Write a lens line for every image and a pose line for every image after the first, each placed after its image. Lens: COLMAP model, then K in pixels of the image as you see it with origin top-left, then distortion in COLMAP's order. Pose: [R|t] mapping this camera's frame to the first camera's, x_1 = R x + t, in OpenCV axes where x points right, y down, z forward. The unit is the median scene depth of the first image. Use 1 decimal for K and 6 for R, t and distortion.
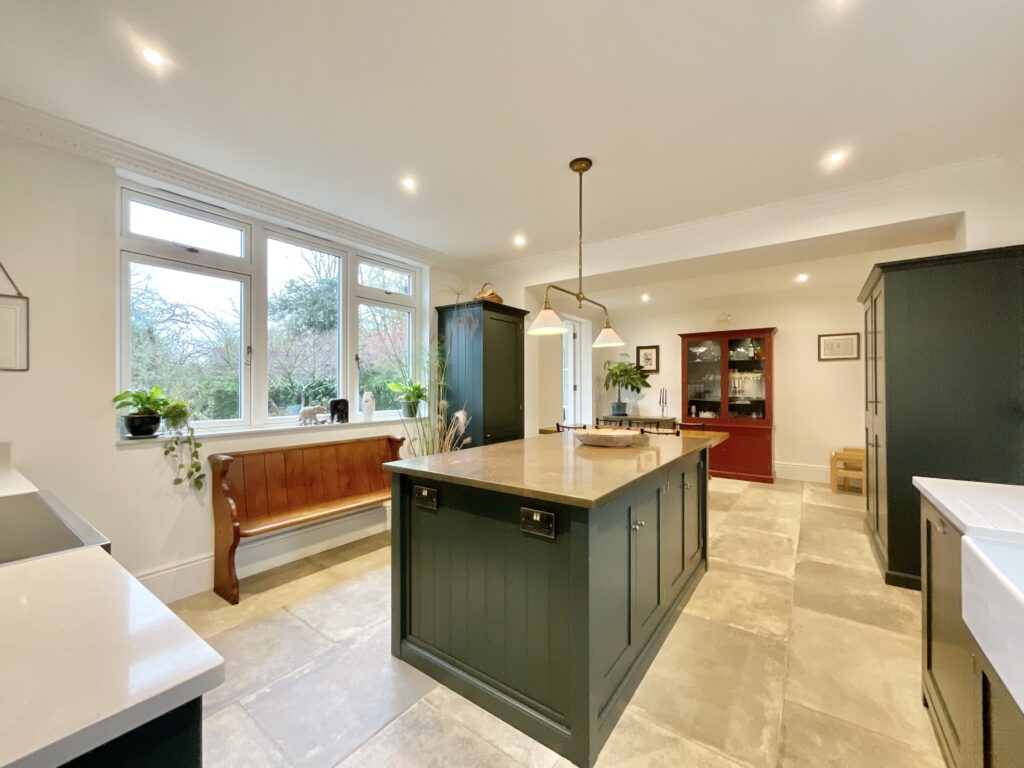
lens RADIAL K [[416.3, 0, 514.8], [0, 416.3, 386.7], [0, 0, 1]] dist [-0.003587, -0.000262]
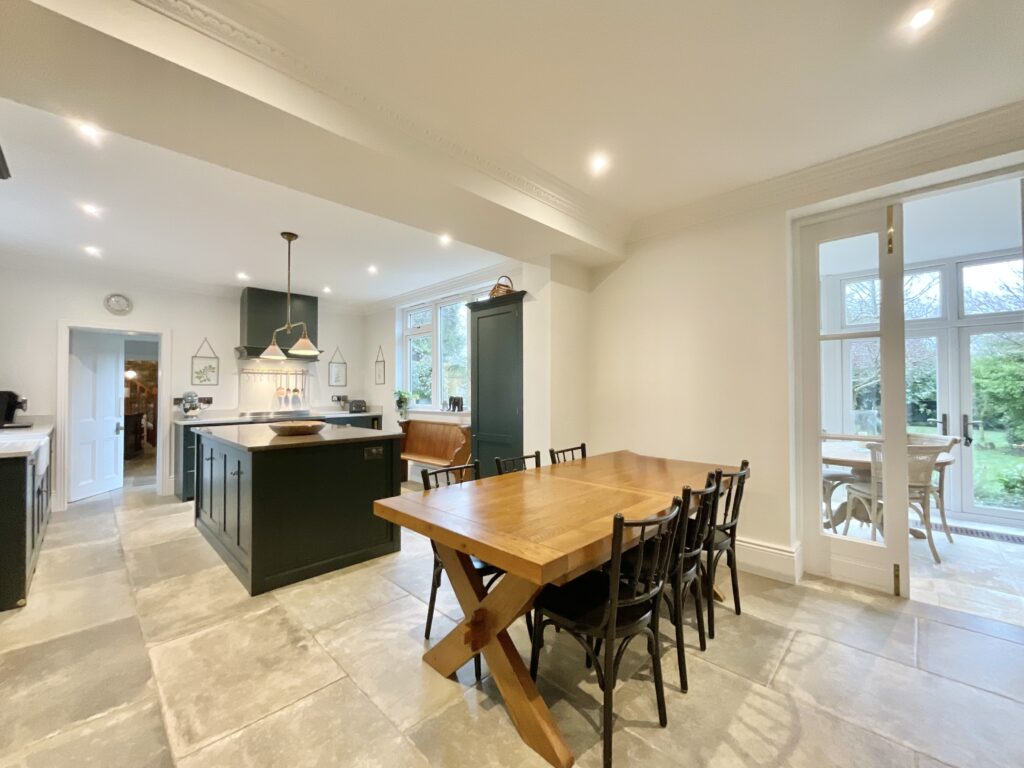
lens RADIAL K [[416.3, 0, 508.3], [0, 416.3, 386.3], [0, 0, 1]] dist [-0.003587, -0.000262]
pose [[-0.152903, -0.009737, -0.988193, 1.222744], [0.006156, 0.999923, -0.010806, 0.013230], [0.988222, -0.007736, -0.152832, 1.639668]]
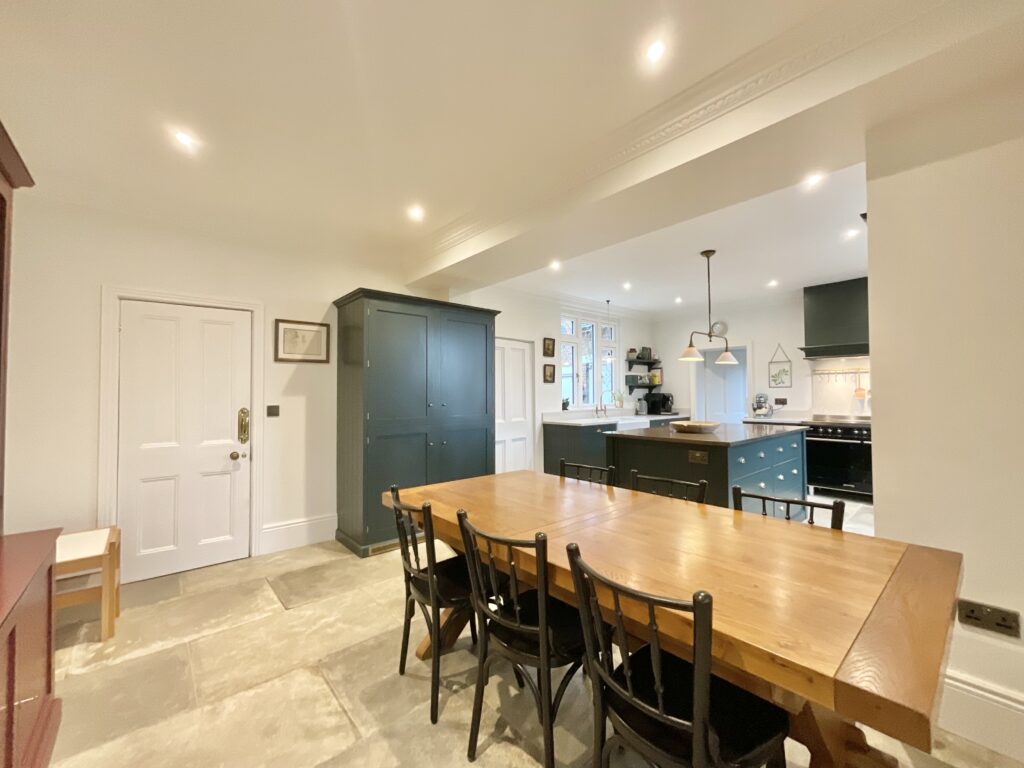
lens RADIAL K [[416.3, 0, 509.8], [0, 416.3, 382.2], [0, 0, 1]] dist [-0.003587, -0.000262]
pose [[-0.973583, 0.012581, 0.227987, 0.443966], [0.004983, 0.999414, -0.033874, 0.016277], [-0.228279, -0.031843, -0.973075, 2.265228]]
